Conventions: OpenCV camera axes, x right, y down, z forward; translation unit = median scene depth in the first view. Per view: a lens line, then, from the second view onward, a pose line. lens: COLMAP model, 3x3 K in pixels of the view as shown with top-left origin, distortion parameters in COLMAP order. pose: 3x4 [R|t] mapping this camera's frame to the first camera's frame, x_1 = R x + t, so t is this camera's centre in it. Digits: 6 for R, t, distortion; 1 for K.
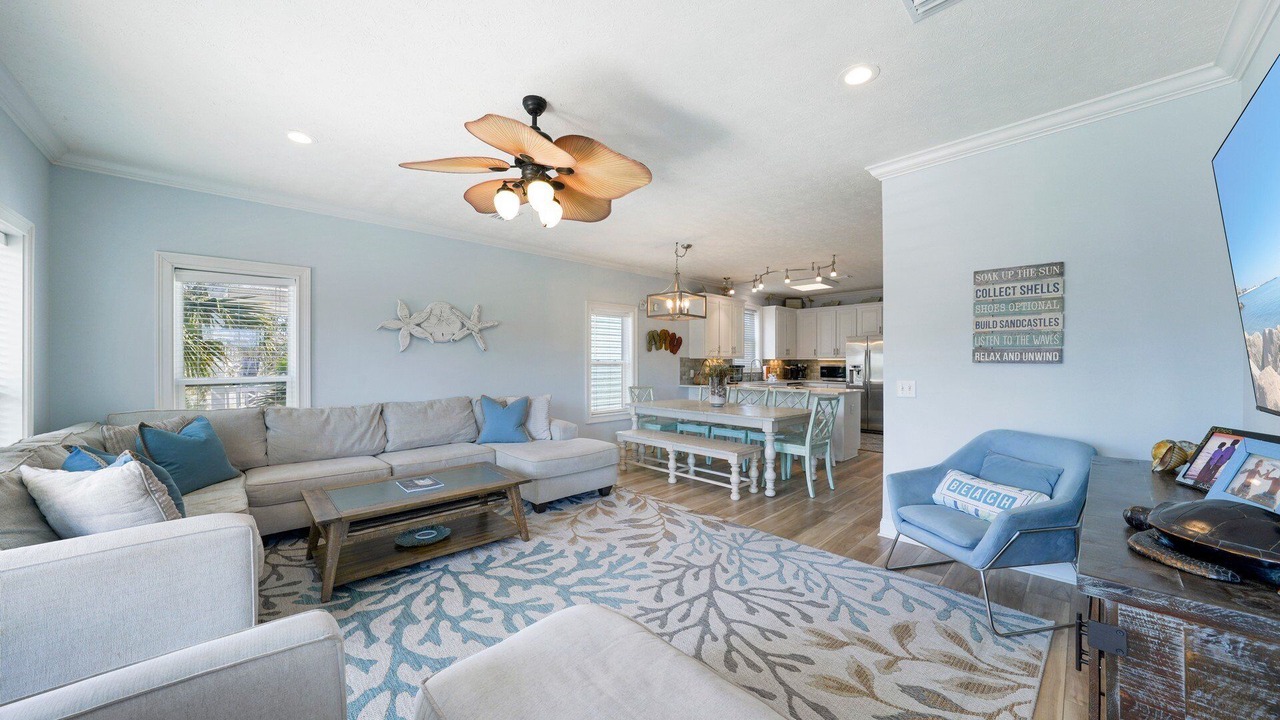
lens RADIAL K [[422.3, 0, 630.9], [0, 422.3, 359.1], [0, 0, 1]] dist [0.000075, -0.000005]
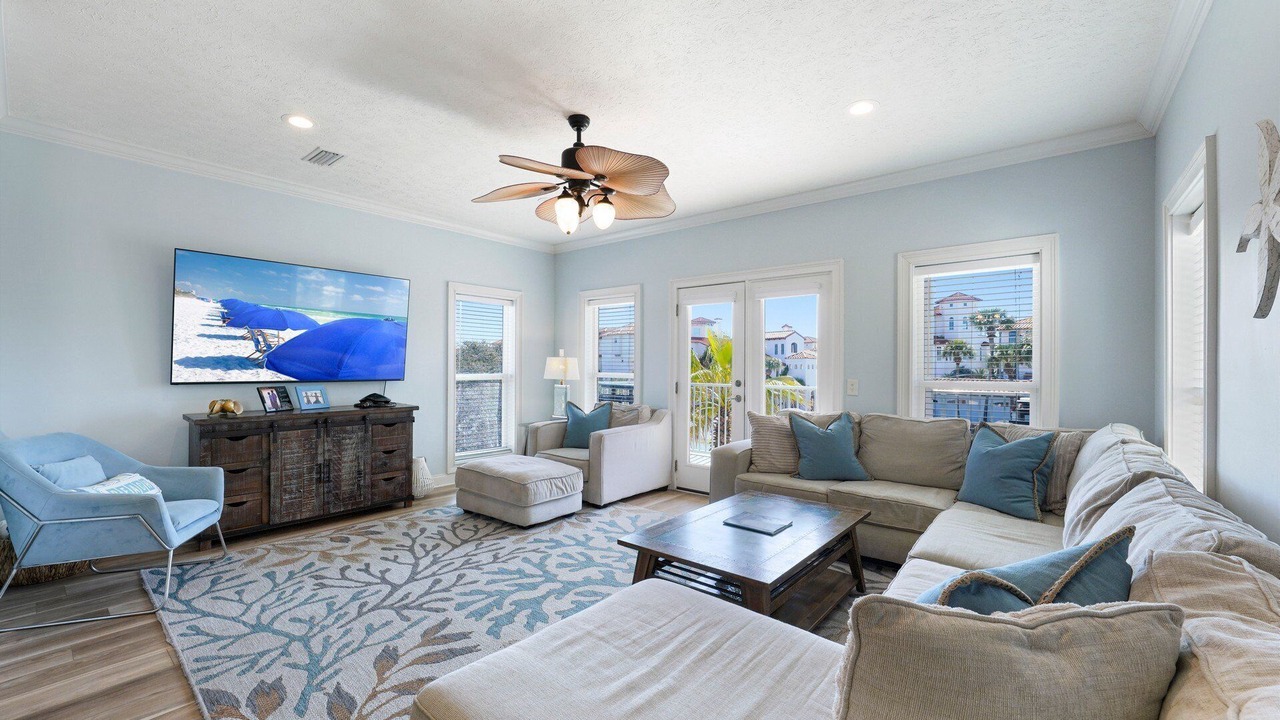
lens RADIAL K [[520.5, 0, 644.1], [0, 520.5, 355.2], [0, 0, 1]] dist [-0.000996, 0.000001]
pose [[-0.990151, -0.005381, -0.139900, -0.203428], [-0.001212, 0.999553, -0.029869, 0.029970], [0.139998, -0.029405, -0.989715, 2.311029]]
